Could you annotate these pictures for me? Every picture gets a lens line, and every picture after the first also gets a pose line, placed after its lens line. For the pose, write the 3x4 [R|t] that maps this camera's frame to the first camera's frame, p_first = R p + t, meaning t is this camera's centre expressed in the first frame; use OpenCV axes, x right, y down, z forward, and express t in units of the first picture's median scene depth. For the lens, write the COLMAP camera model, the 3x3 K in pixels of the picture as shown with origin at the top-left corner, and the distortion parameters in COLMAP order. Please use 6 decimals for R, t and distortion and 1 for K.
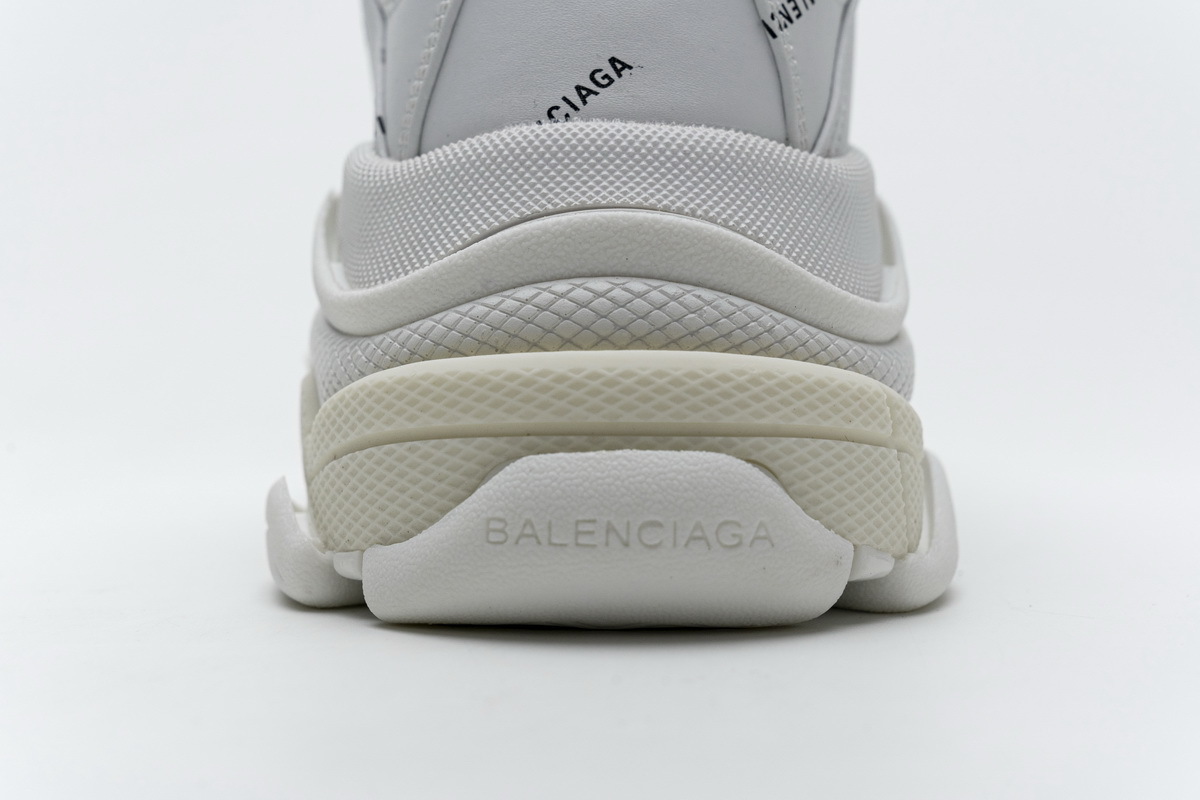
lens RADIAL K [[2318.4, 0, 595.7], [0, 2318.4, 395.2], [0, 0, 1]] dist [0.022006, 0.000000]
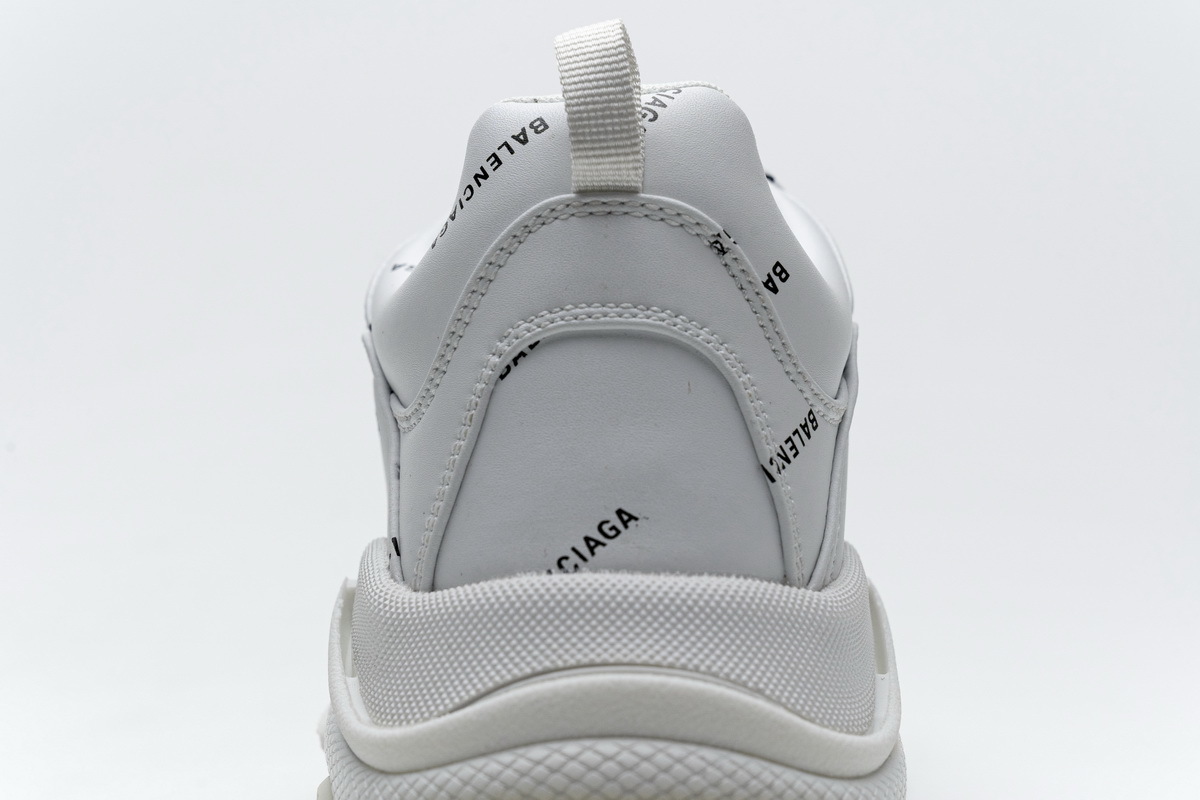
lens RADIAL K [[2318.4, 0, 600.1], [0, 2318.4, 402.8], [0, 0, 1]] dist [0.022006, 0.000000]
pose [[0.999945, 0.001622, 0.010362, -0.012673], [-0.001445, 0.999854, -0.017018, -0.179318], [-0.010388, 0.017002, 0.999801, -0.051343]]
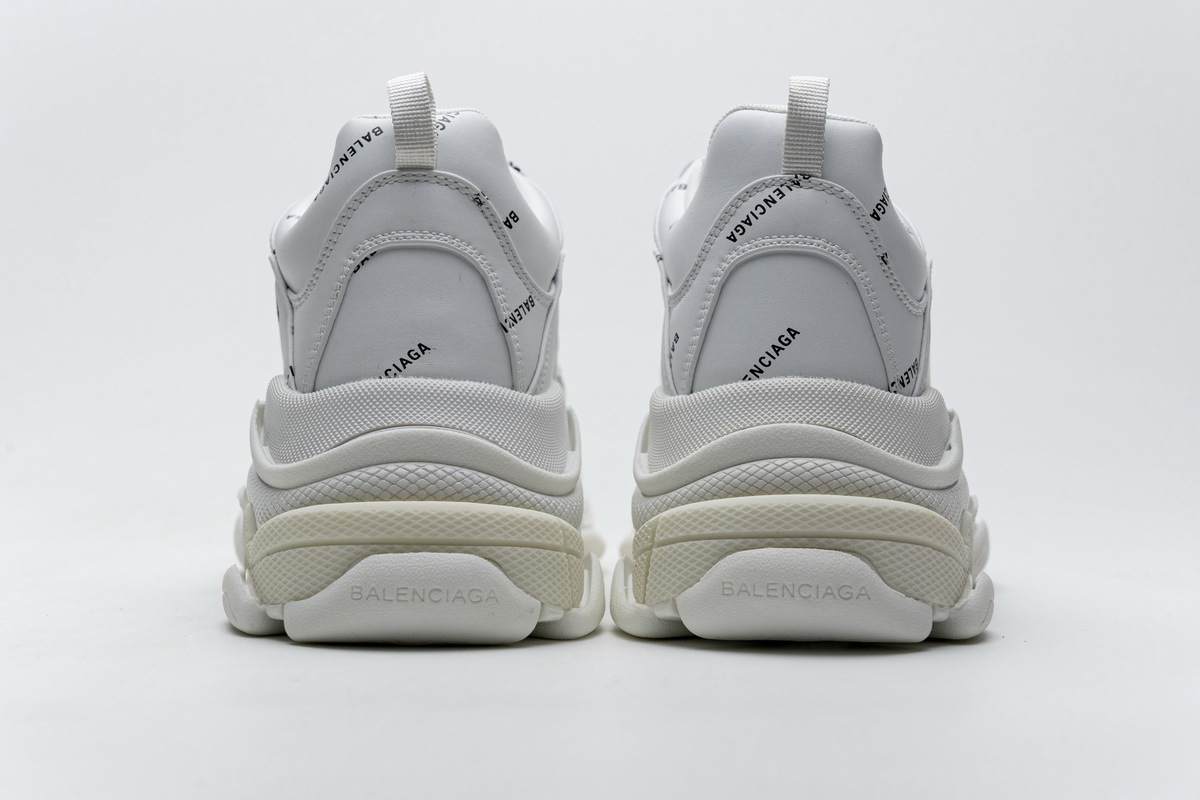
lens RADIAL K [[2318.4, 0, 607.7], [0, 2318.4, 393.4], [0, 0, 1]] dist [0.022006, 0.000000]
pose [[0.996243, 0.014084, 0.085444, -0.001095], [-0.010661, 0.999127, -0.040385, -0.030995], [-0.085939, 0.039322, 0.995524, -0.910007]]
